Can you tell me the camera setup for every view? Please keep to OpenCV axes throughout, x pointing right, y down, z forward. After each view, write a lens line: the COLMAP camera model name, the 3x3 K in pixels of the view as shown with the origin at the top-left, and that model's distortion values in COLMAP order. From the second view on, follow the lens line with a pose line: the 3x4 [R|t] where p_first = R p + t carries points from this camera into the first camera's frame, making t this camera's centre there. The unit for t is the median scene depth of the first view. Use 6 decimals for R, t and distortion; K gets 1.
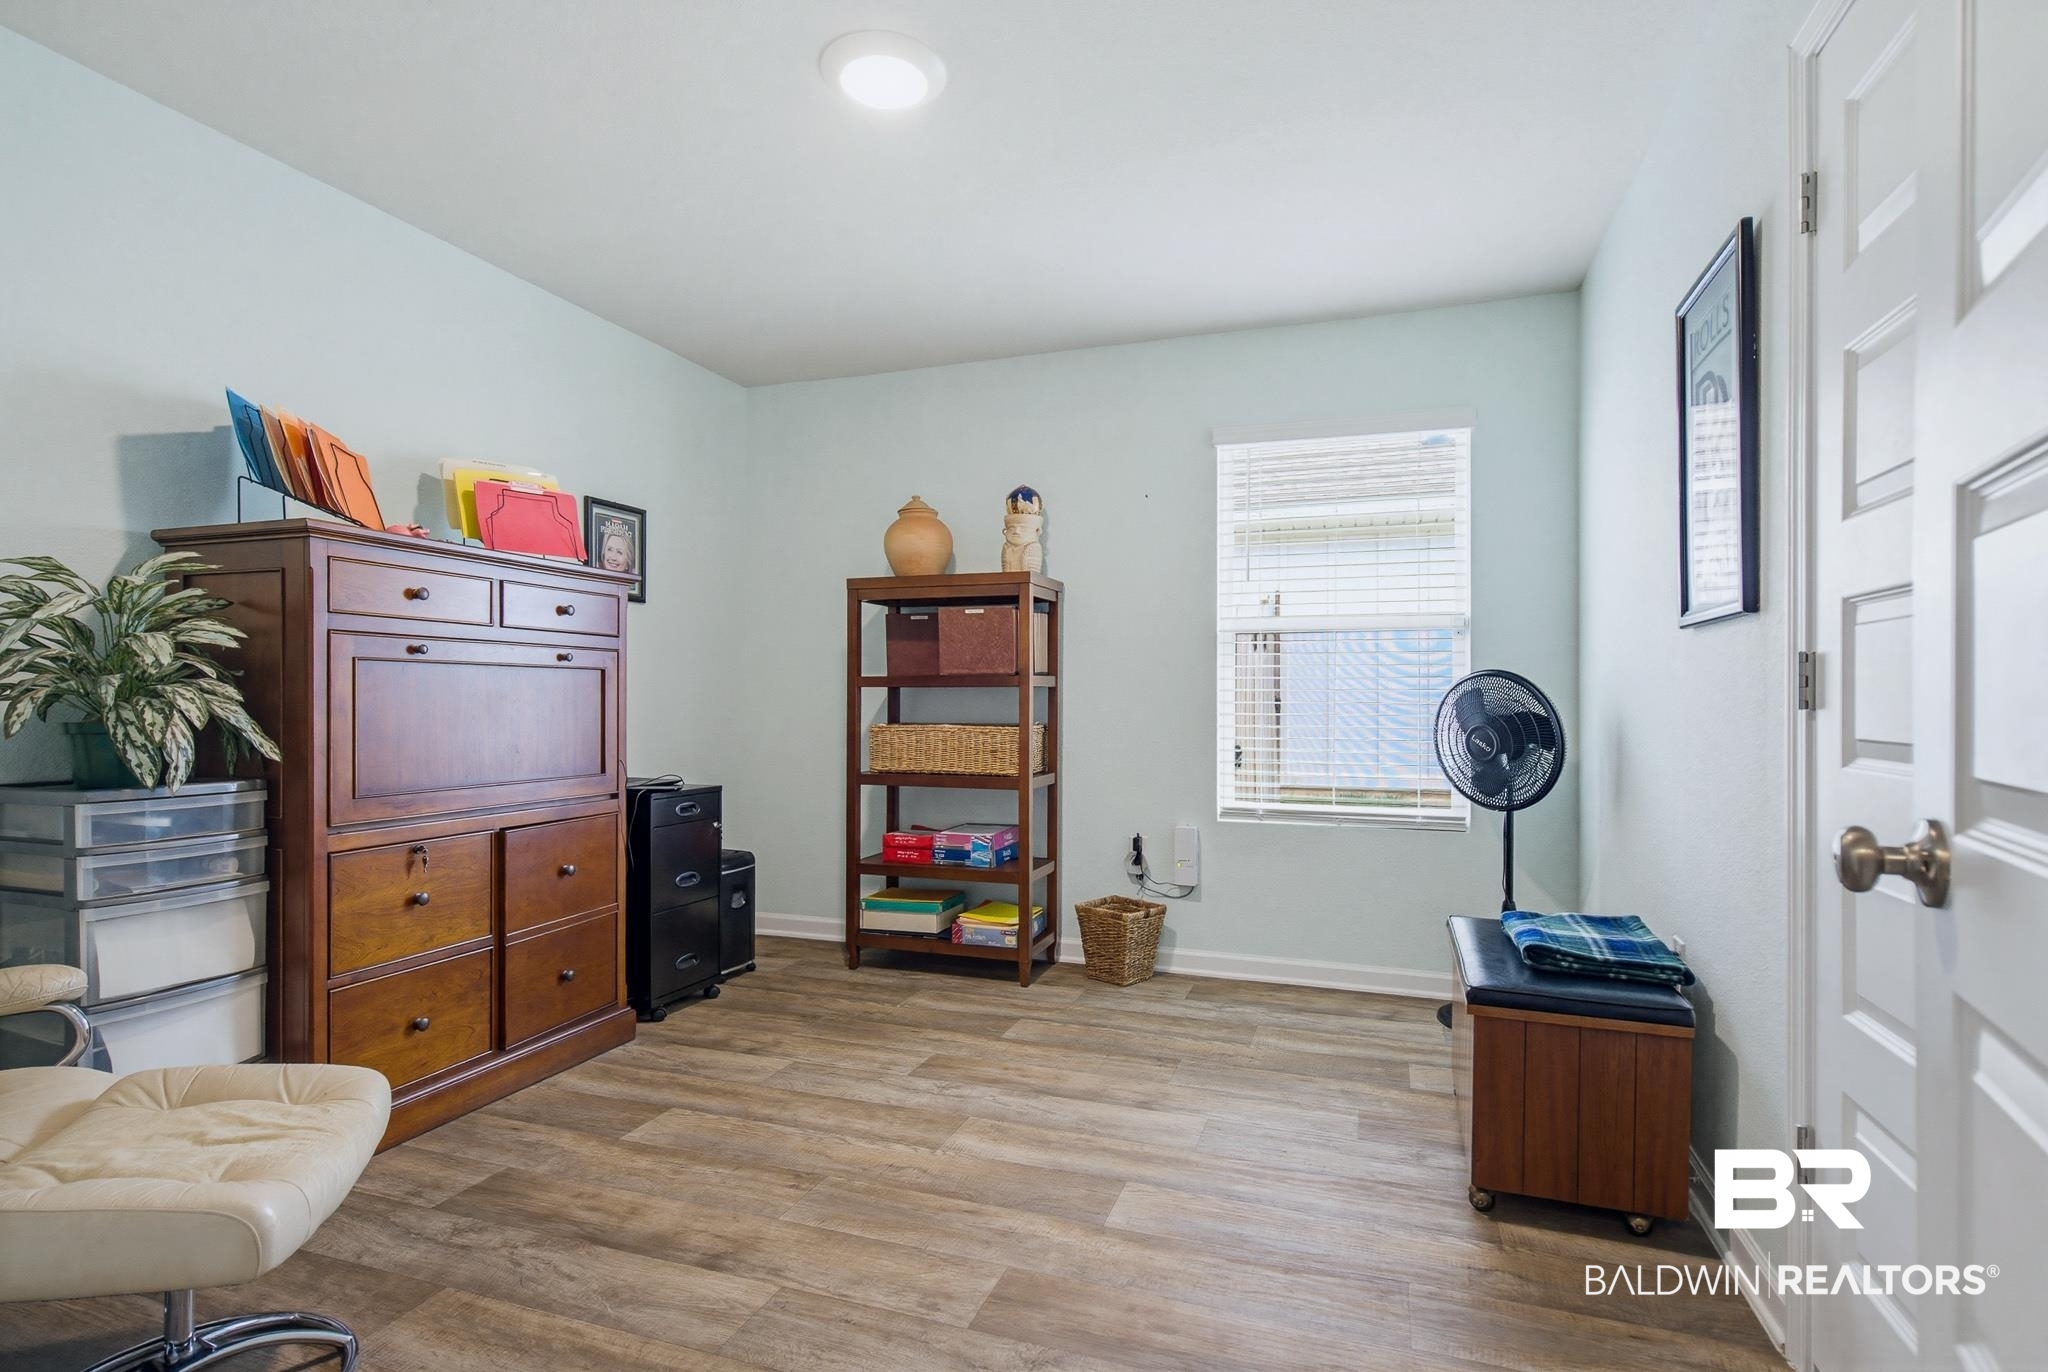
lens RADIAL K [[1003.7, 0, 1047.5], [0, 1003.7, 700.3], [0, 0, 1]] dist [0.010150, -0.000186]
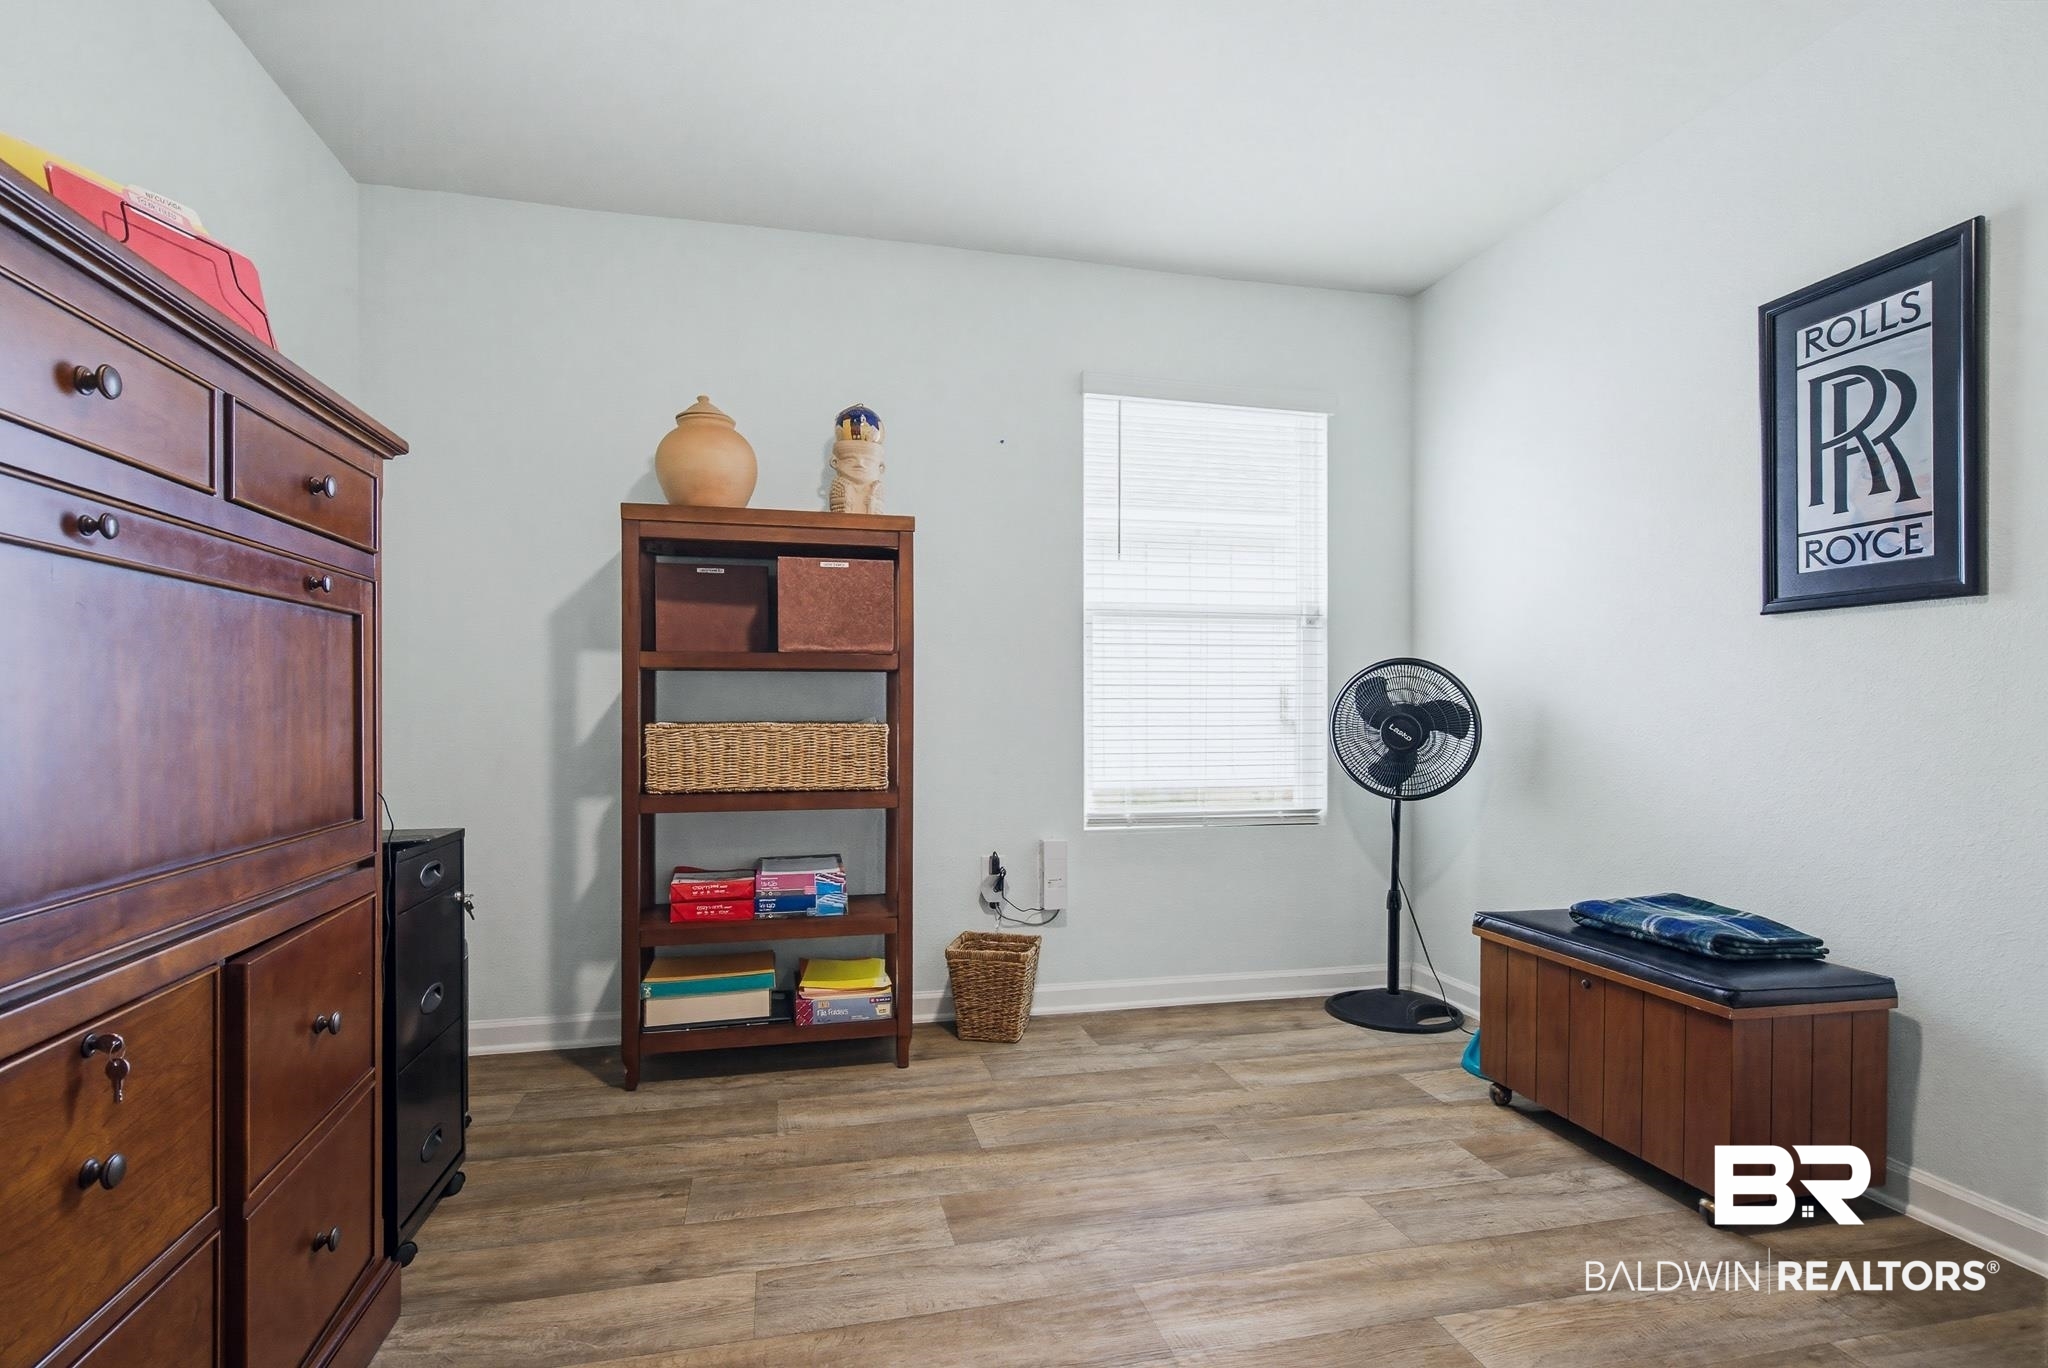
lens RADIAL K [[999.9, 0, 1029.3], [0, 999.9, 709.1], [0, 0, 1]] dist [0.007375, -0.000059]
pose [[0.847303, -0.005185, 0.531085, -0.338846], [0.002282, 0.999979, 0.006122, 0.011452], [-0.531105, -0.003975, 0.847297, 0.312693]]
